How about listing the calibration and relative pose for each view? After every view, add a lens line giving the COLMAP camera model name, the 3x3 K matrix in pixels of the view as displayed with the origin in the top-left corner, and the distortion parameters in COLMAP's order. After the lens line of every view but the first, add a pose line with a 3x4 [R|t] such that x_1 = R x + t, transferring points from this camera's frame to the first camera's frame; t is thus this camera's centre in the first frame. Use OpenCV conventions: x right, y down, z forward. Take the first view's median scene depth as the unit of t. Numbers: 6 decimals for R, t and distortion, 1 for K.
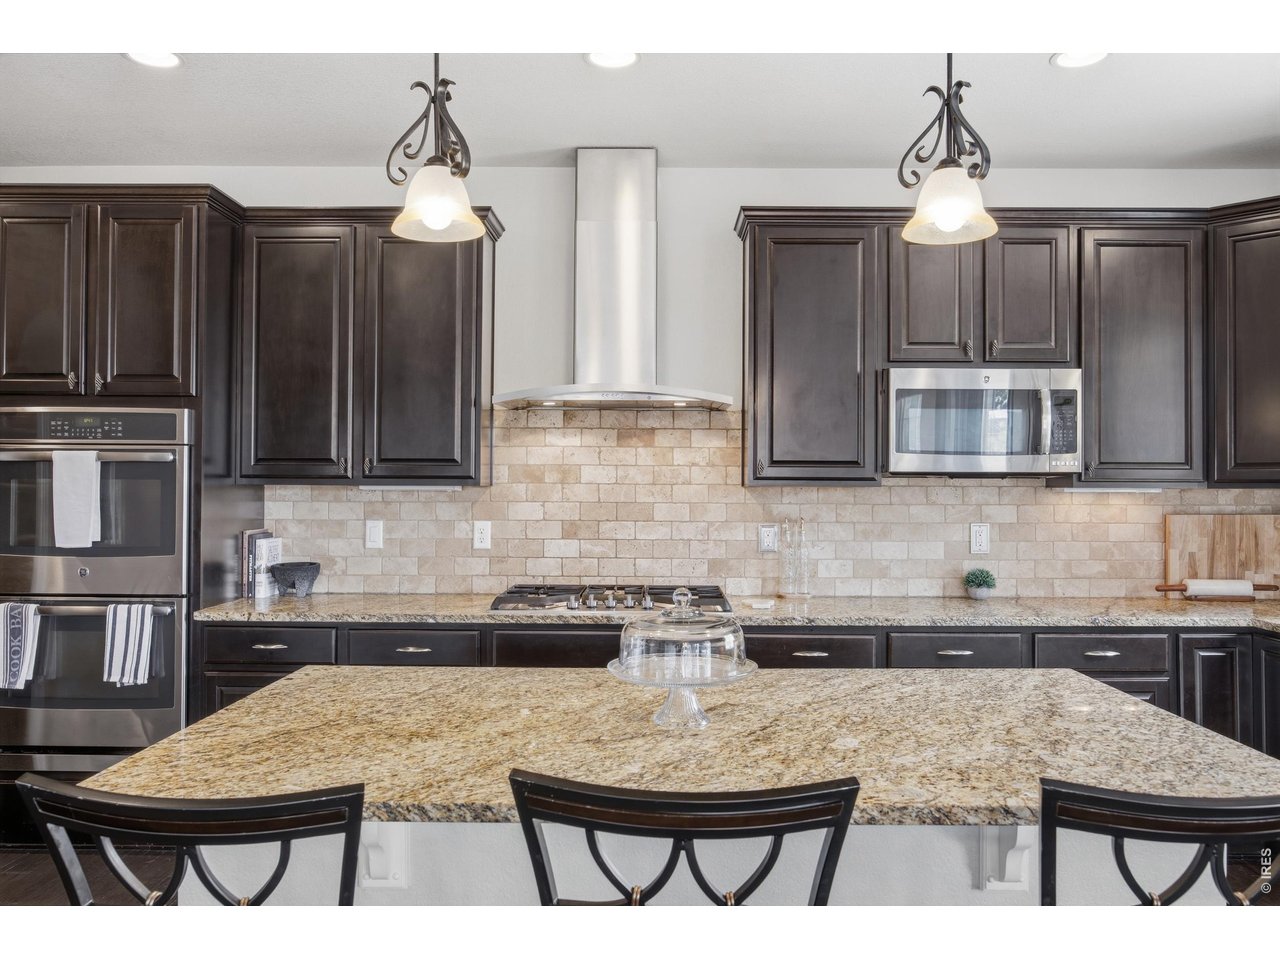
lens RADIAL K [[1013.8, 0, 654.1], [0, 1013.8, 476.5], [0, 0, 1]] dist [-0.064105, 0.129845]
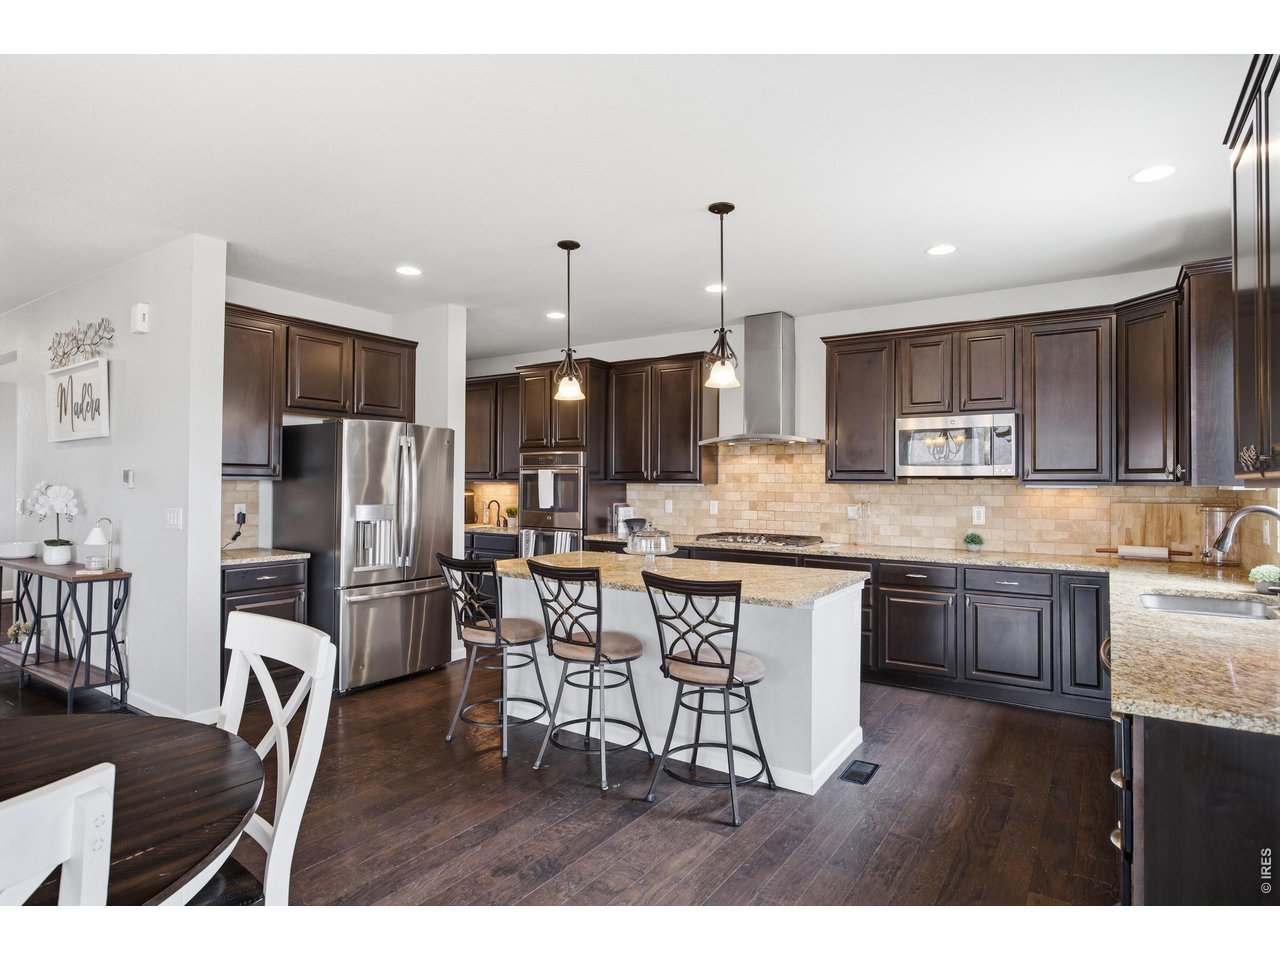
lens RADIAL K [[707.5, 0, 640.0], [0, 707.5, 480.0], [0, 0, 1]] dist [-0.003391, 0.000001]
pose [[0.831788, -0.002667, -0.555087, 0.508207], [0.003202, 0.999995, -0.000007, 0.001129], [0.555085, -0.001772, 0.831792, -0.283622]]
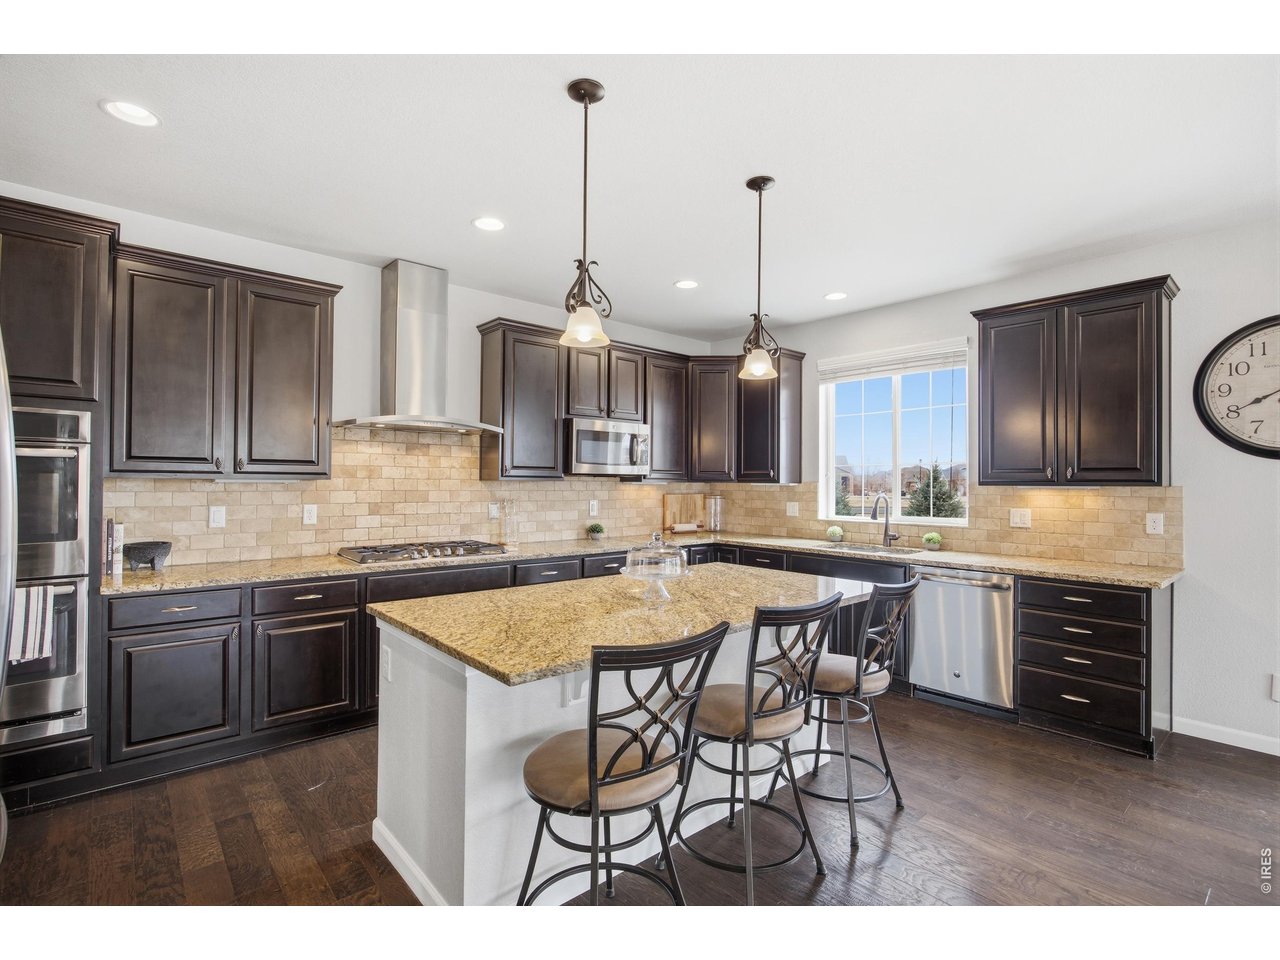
lens RADIAL K [[628.3, 0, 644.8], [0, 628.3, 476.5], [0, 0, 1]] dist [0.000413, 0.000223]
pose [[0.745004, 0.007698, 0.667016, -0.409059], [-0.011501, 0.999933, 0.001306, -0.001581], [-0.666961, -0.008645, 0.745042, 0.037016]]
